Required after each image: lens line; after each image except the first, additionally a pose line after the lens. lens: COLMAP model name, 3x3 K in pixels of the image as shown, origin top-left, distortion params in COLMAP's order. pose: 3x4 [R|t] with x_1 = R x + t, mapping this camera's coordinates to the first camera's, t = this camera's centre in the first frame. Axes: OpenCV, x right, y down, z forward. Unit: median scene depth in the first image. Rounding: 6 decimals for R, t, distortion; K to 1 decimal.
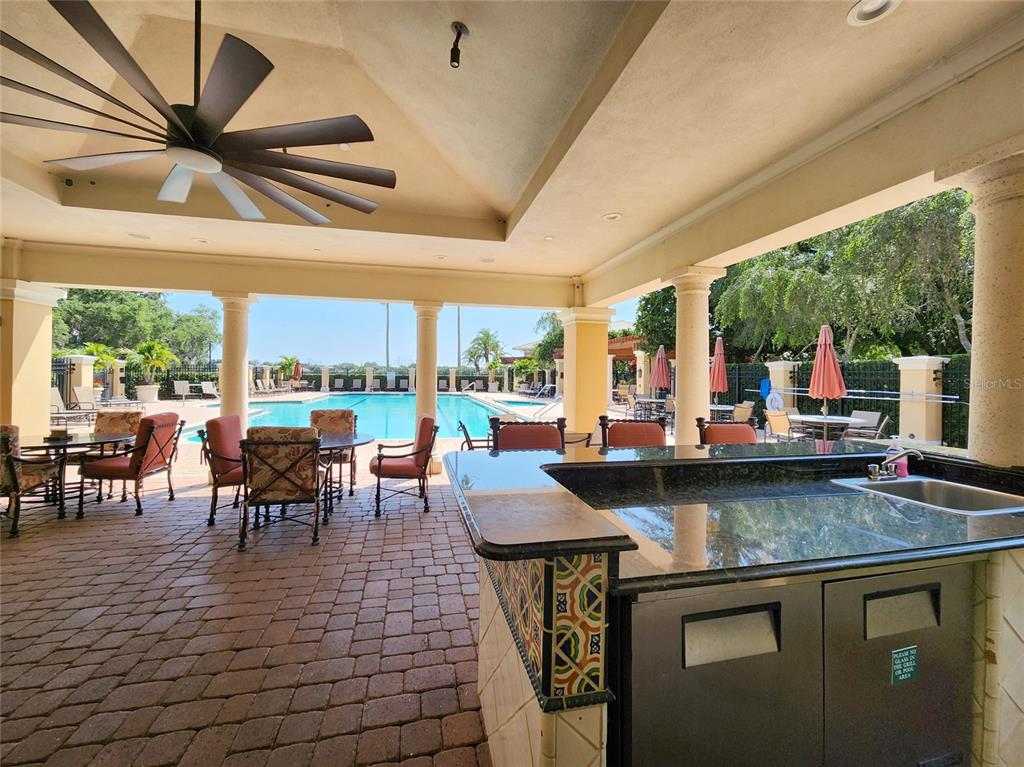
lens RADIAL K [[415.8, 0, 506.8], [0, 415.8, 379.0], [0, 0, 1]] dist [-0.002981, 0.000310]
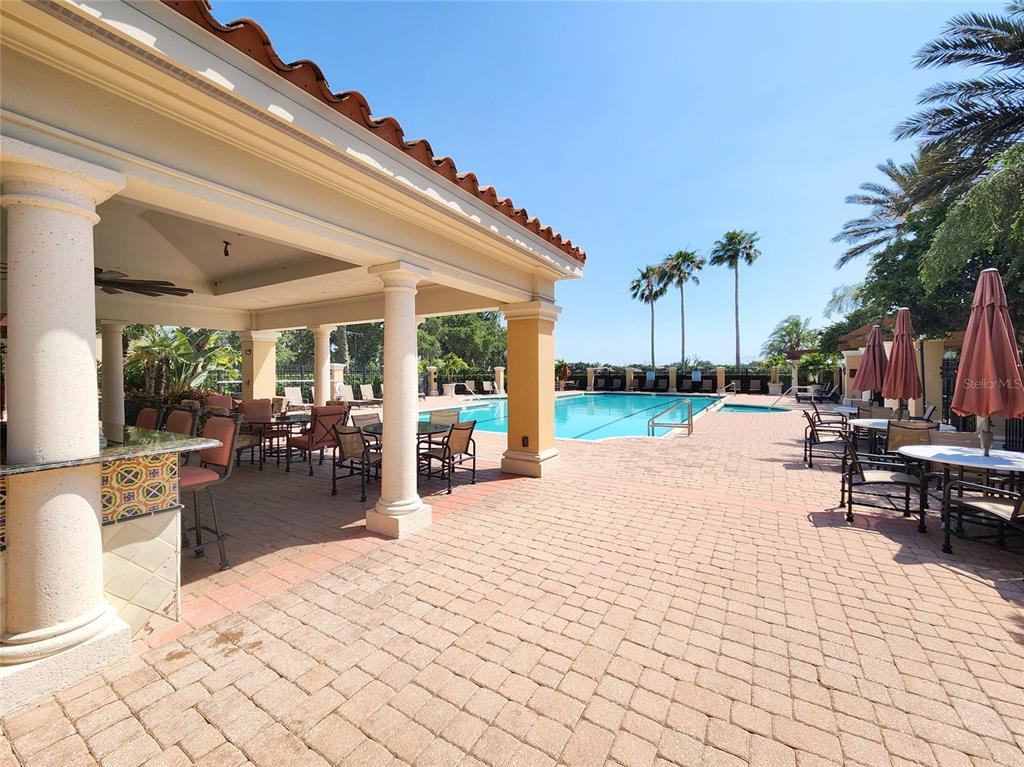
lens RADIAL K [[415.8, 0, 508.0], [0, 415.8, 378.7], [0, 0, 1]] dist [-0.002981, 0.000310]
pose [[0.720926, -0.001995, -0.693009, 0.253855], [0.002271, 0.999997, -0.000516, -0.000976], [0.693008, -0.001202, 0.720929, 0.095850]]
